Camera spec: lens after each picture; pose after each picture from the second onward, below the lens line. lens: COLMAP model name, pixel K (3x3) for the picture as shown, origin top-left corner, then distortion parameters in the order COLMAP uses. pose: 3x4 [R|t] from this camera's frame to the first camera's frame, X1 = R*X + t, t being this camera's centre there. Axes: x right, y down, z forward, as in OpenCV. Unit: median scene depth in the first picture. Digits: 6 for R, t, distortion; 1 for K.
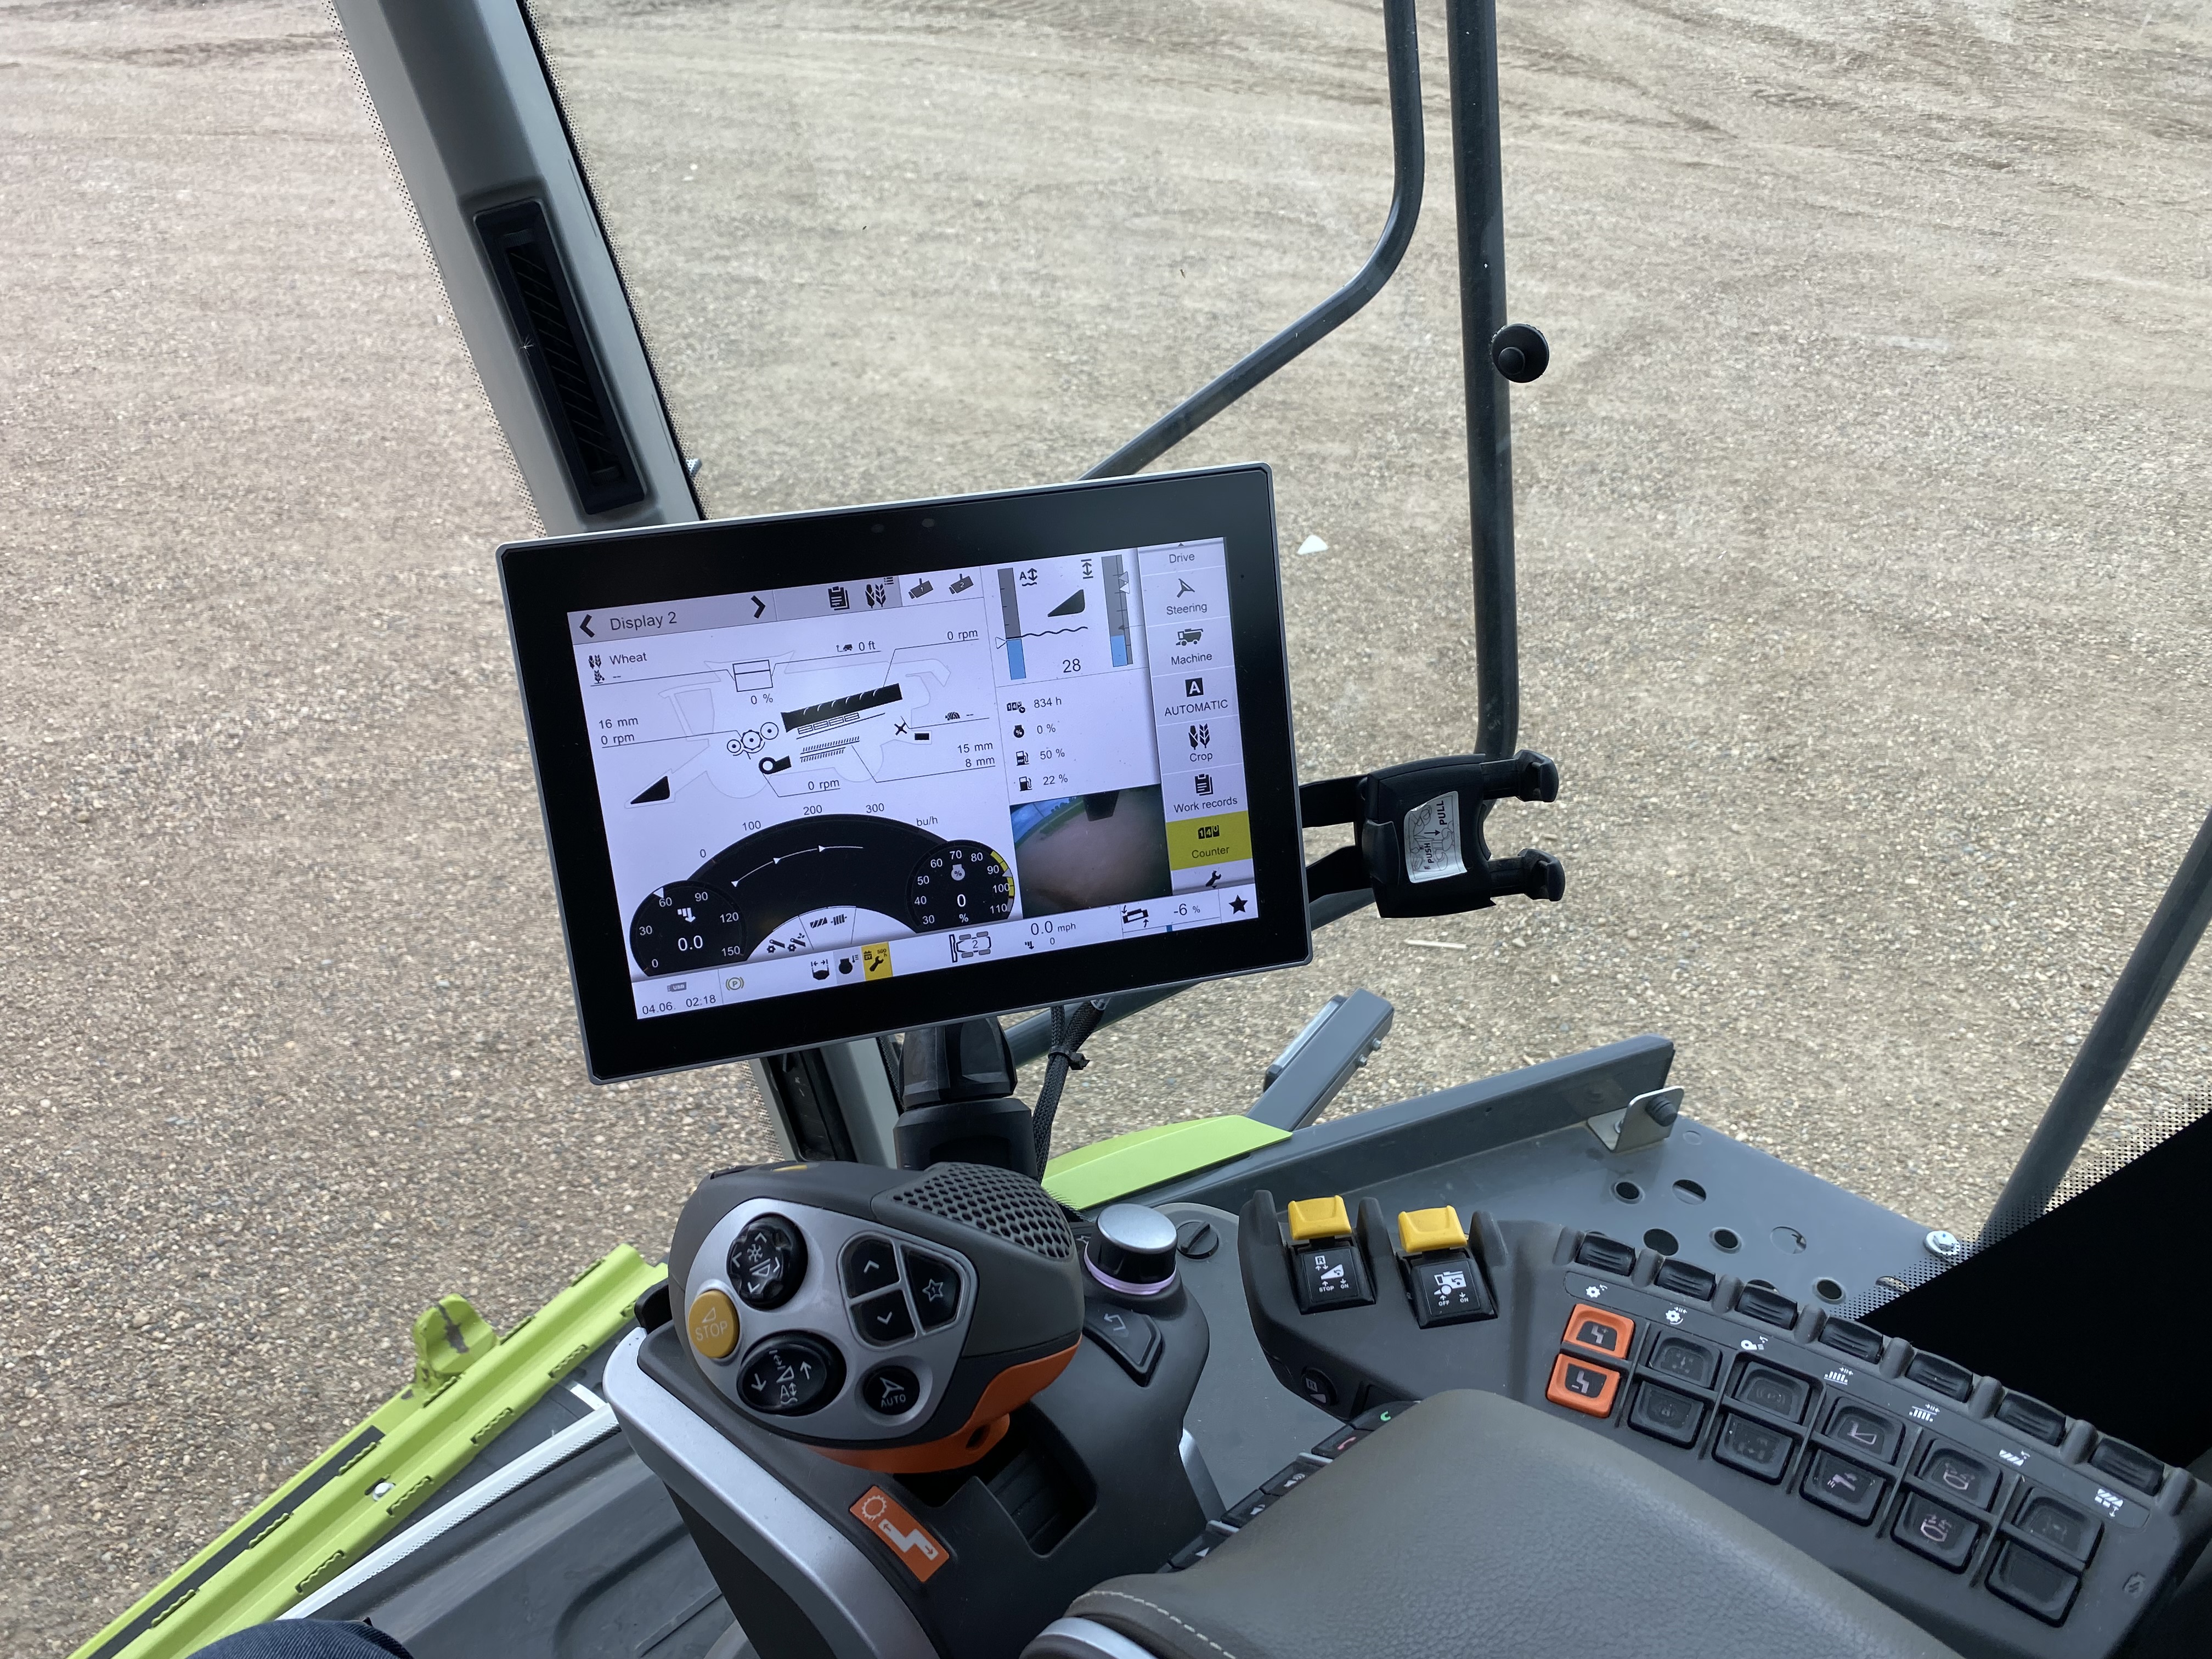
lens RADIAL K [[1586.1, 0, 1189.7], [0, 1586.1, 836.4], [0, 0, 1]] dist [-0.011807, 0.000099]
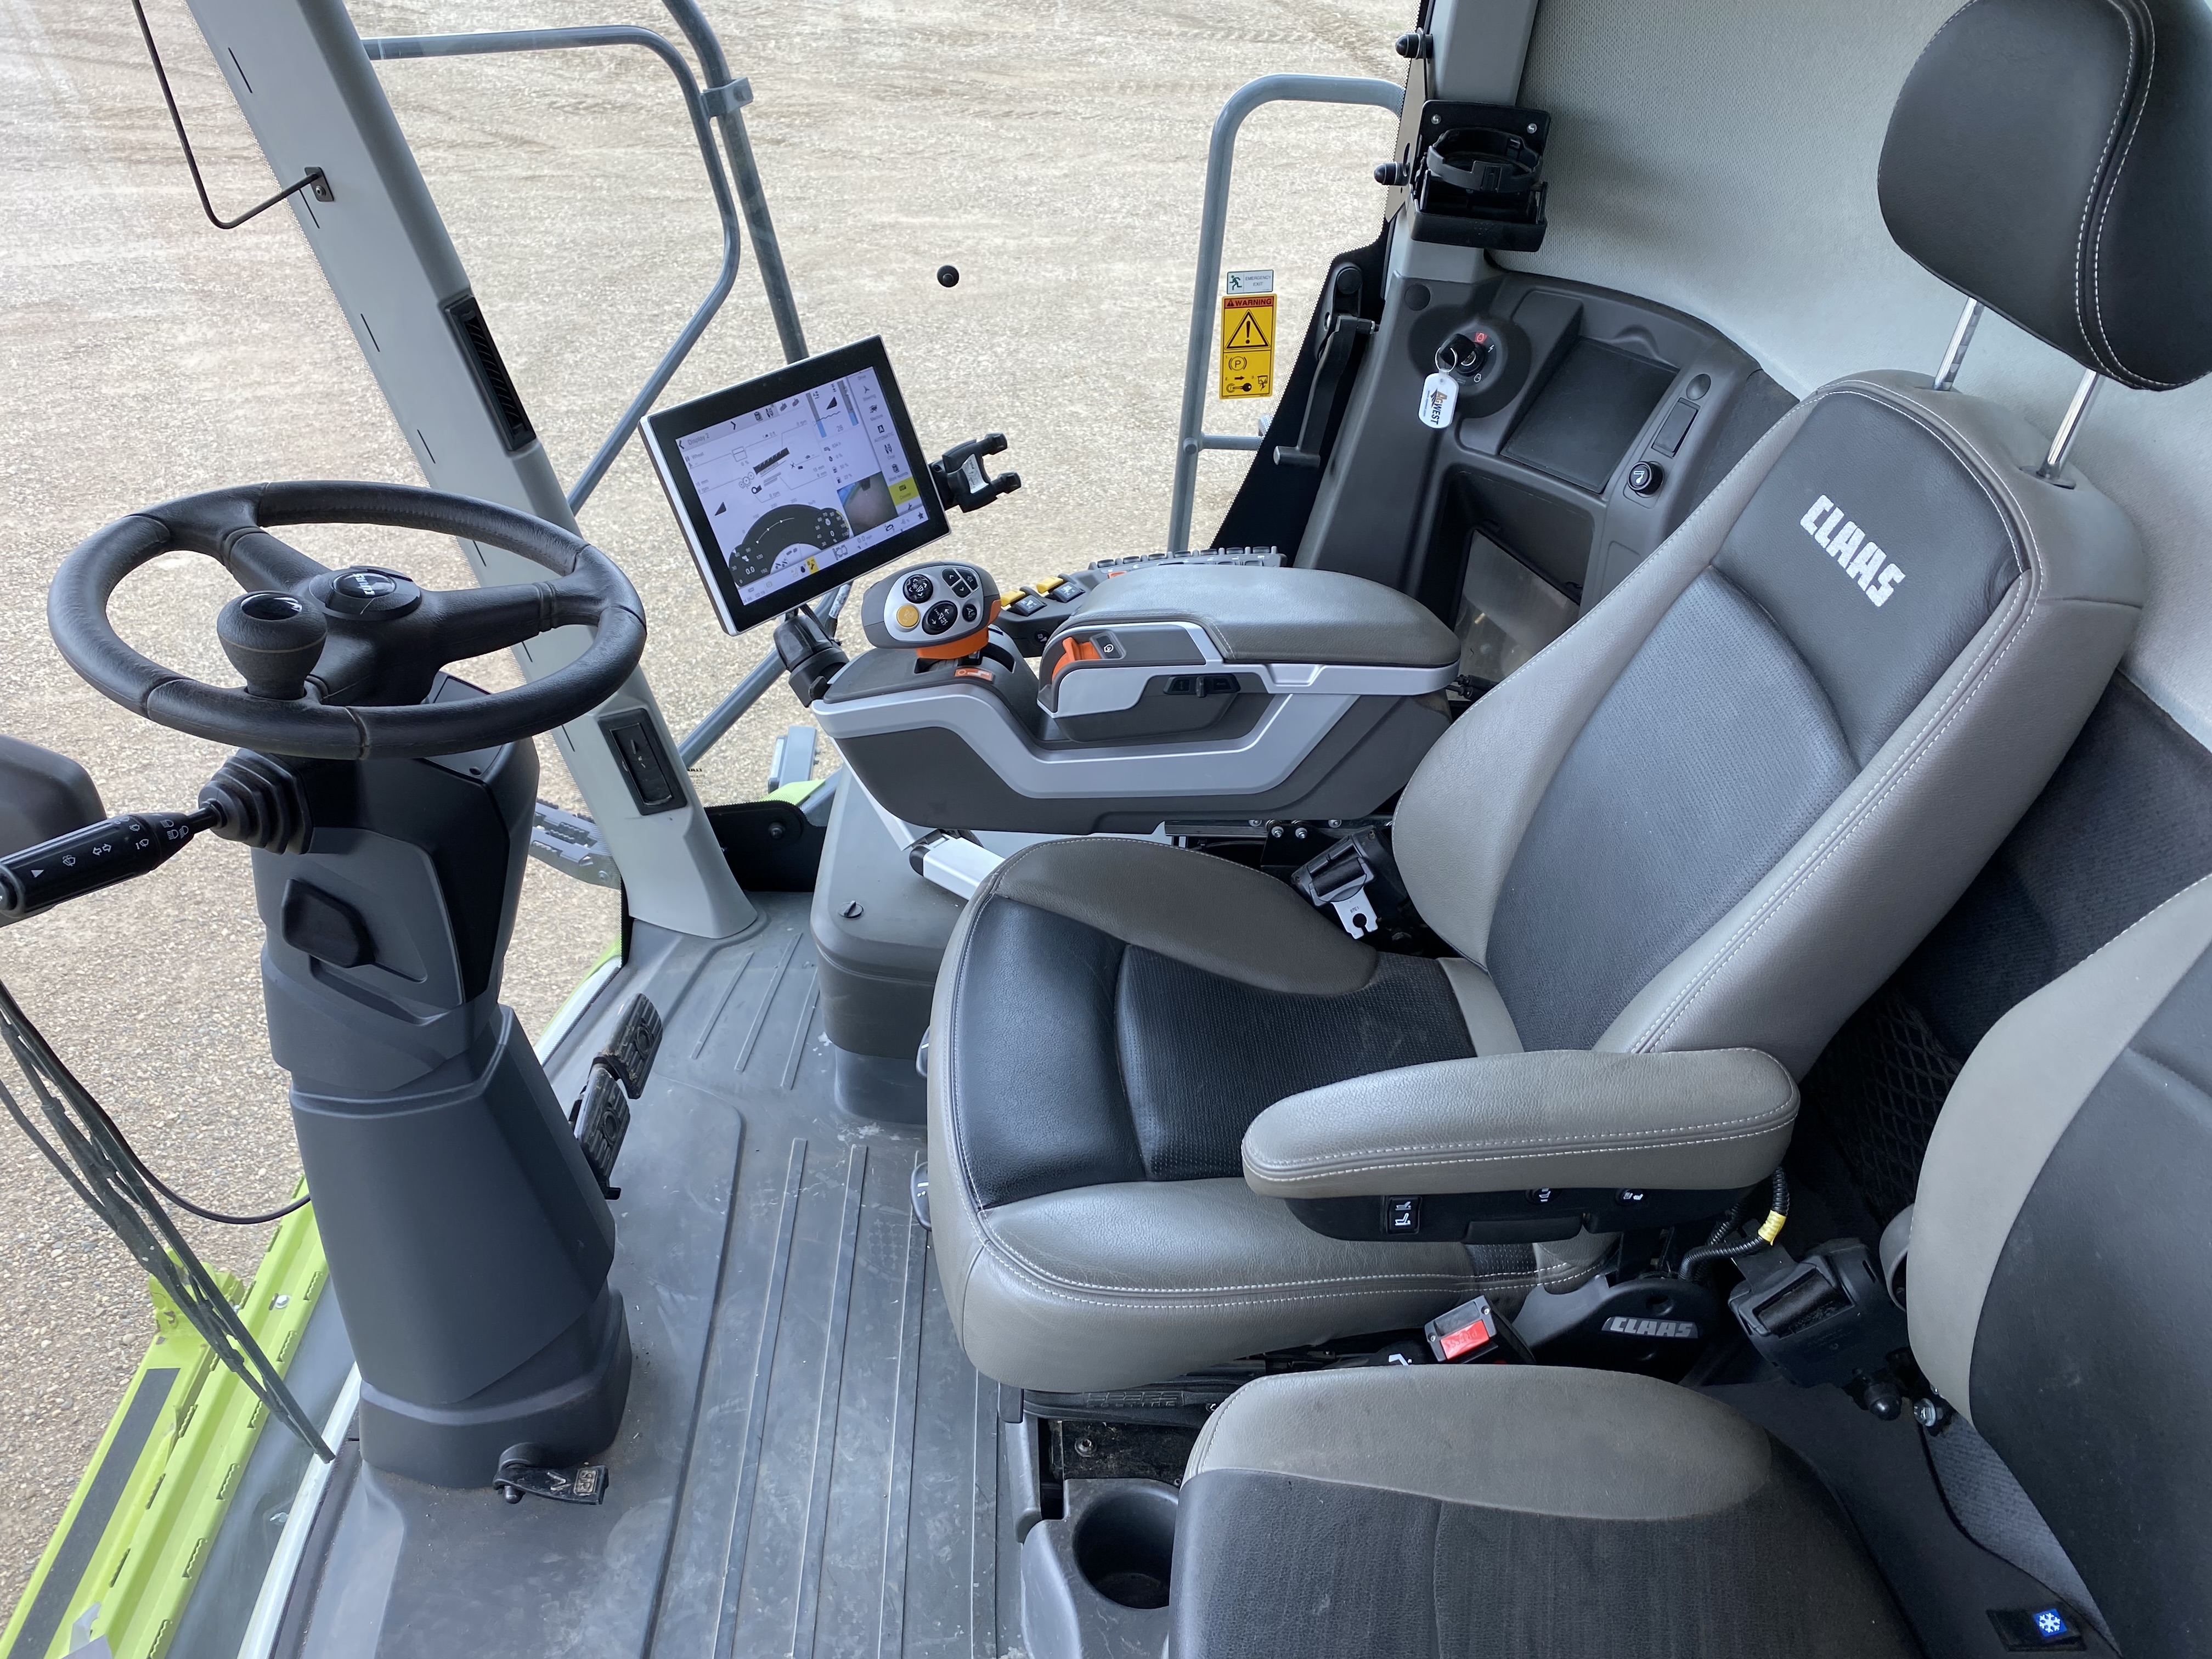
lens RADIAL K [[1644.5, 0, 1106.0], [0, 1644.5, 829.5], [0, 0, 1]] dist [0.023264, -0.043990]
pose [[0.783653, -0.341741, 0.518749, -1.225868], [0.350816, 0.932630, 0.084434, 0.380802], [-0.512656, 0.115818, 0.850747, -1.236847]]
